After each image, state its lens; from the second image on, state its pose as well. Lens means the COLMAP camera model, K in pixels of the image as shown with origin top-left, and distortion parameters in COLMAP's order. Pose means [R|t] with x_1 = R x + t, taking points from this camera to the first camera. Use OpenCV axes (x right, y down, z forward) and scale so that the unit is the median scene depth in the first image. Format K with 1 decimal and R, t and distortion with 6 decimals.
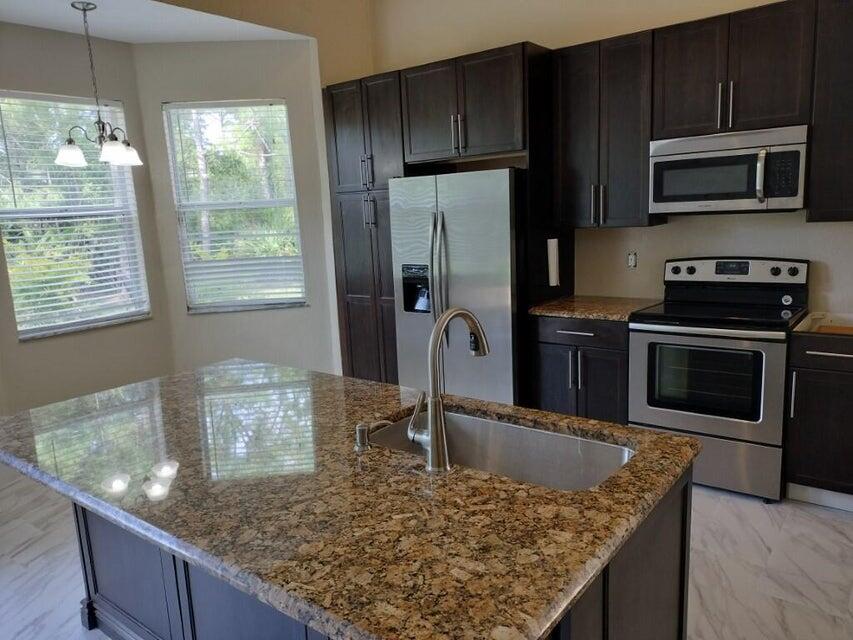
lens RADIAL K [[630.7, 0, 426.5], [0, 630.7, 320.0], [0, 0, 1]] dist [0.080728, -0.111793]
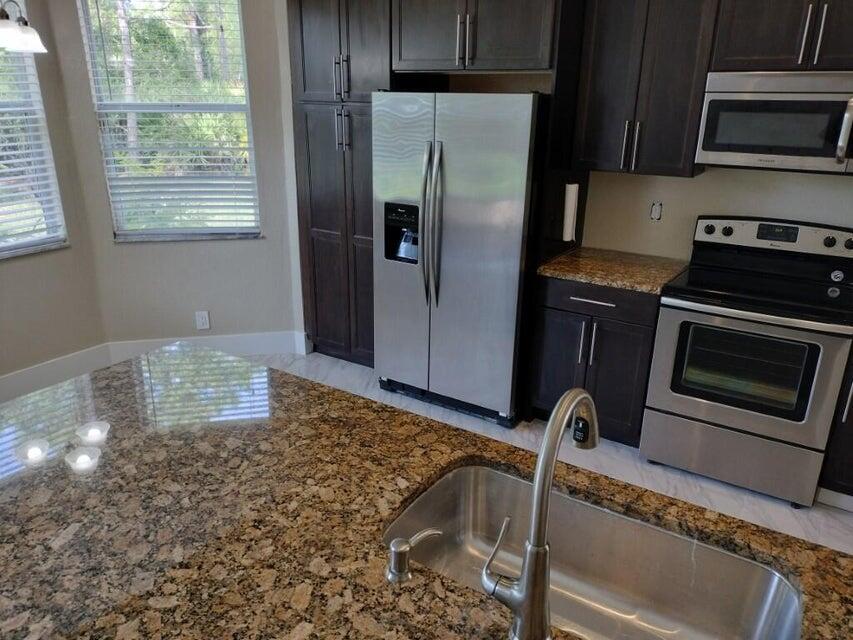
lens RADIAL K [[637.8, 0, 426.5], [0, 637.8, 320.0], [0, 0, 1]] dist [0.015946, -0.002007]
pose [[0.994733, 0.033380, 0.096914, -0.064410], [-0.048380, 0.986441, 0.156821, -0.073615], [-0.090365, -0.160683, 0.982861, 0.168517]]
